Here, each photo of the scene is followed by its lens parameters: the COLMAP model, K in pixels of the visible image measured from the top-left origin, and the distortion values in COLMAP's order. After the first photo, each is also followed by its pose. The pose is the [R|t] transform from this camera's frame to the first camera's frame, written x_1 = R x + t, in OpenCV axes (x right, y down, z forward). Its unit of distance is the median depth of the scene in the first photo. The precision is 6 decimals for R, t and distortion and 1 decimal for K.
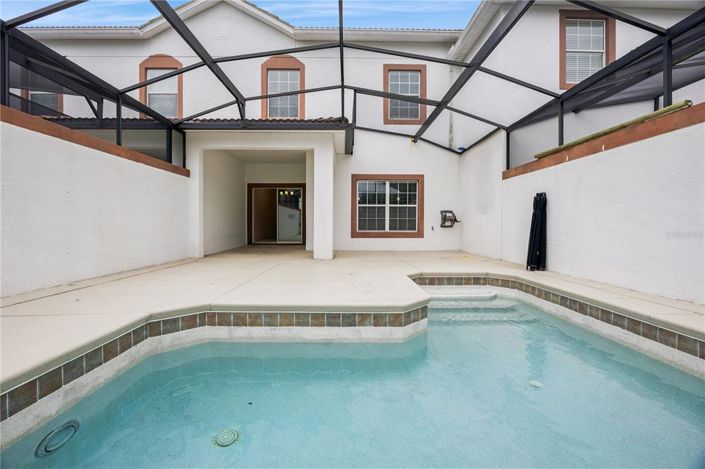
lens RADIAL K [[304.8, 0, 352.3], [0, 304.8, 230.0], [0, 0, 1]] dist [-0.010198, -0.000201]
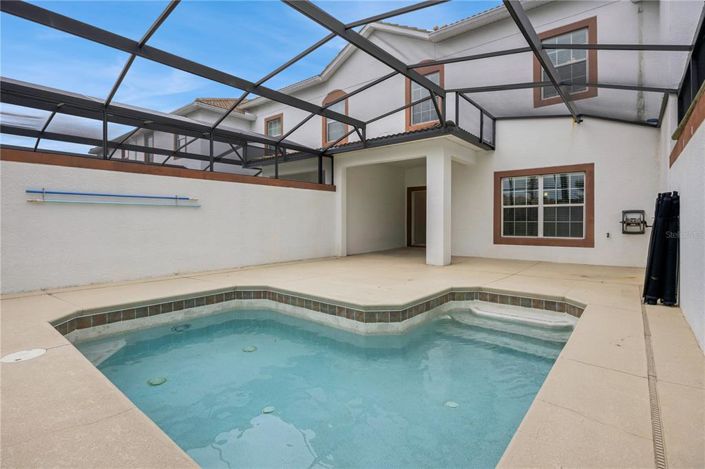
lens RADIAL K [[346.7, 0, 351.3], [0, 346.7, 230.2], [0, 0, 1]] dist [-0.004075, -0.000003]
pose [[0.758376, 0.013080, -0.651687, 0.423431], [-0.005232, 0.999889, 0.013980, -0.032506], [0.651797, -0.007192, 0.758360, -0.044051]]
